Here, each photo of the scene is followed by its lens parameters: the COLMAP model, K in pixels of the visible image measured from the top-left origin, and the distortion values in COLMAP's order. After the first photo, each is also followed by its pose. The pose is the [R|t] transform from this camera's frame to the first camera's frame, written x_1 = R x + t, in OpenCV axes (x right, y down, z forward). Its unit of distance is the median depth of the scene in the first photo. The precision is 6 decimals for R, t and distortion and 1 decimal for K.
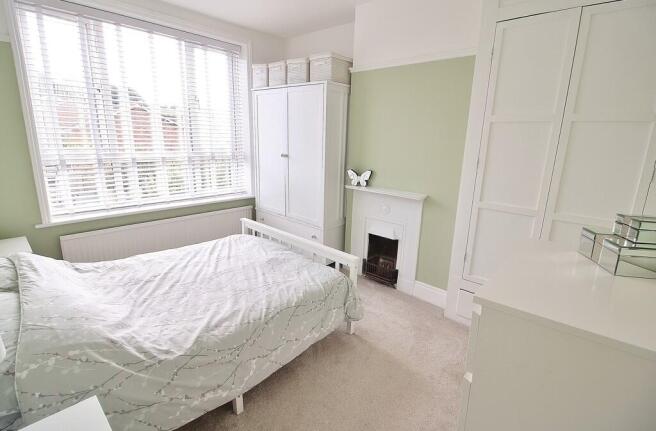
lens RADIAL K [[310.6, 0, 329.4], [0, 310.6, 208.3], [0, 0, 1]] dist [-0.003486, -0.000604]
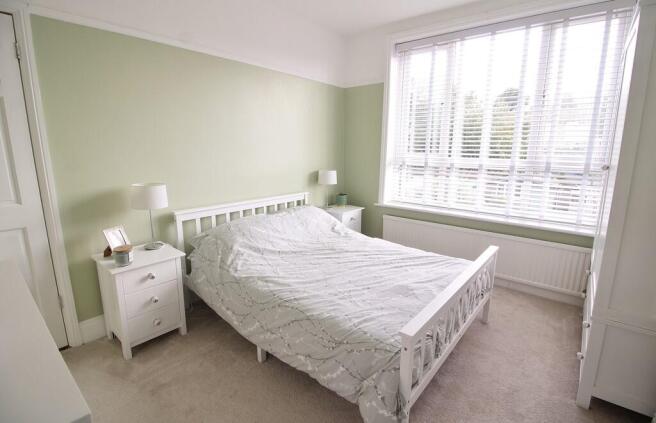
lens RADIAL K [[312.6, 0, 329.6], [0, 312.6, 206.5], [0, 0, 1]] dist [0.000384, -0.000084]
pose [[0.038237, 0.157657, -0.986753, 0.675596], [-0.229593, 0.962444, 0.144876, -0.122973], [0.972535, 0.221012, 0.072998, 0.864314]]
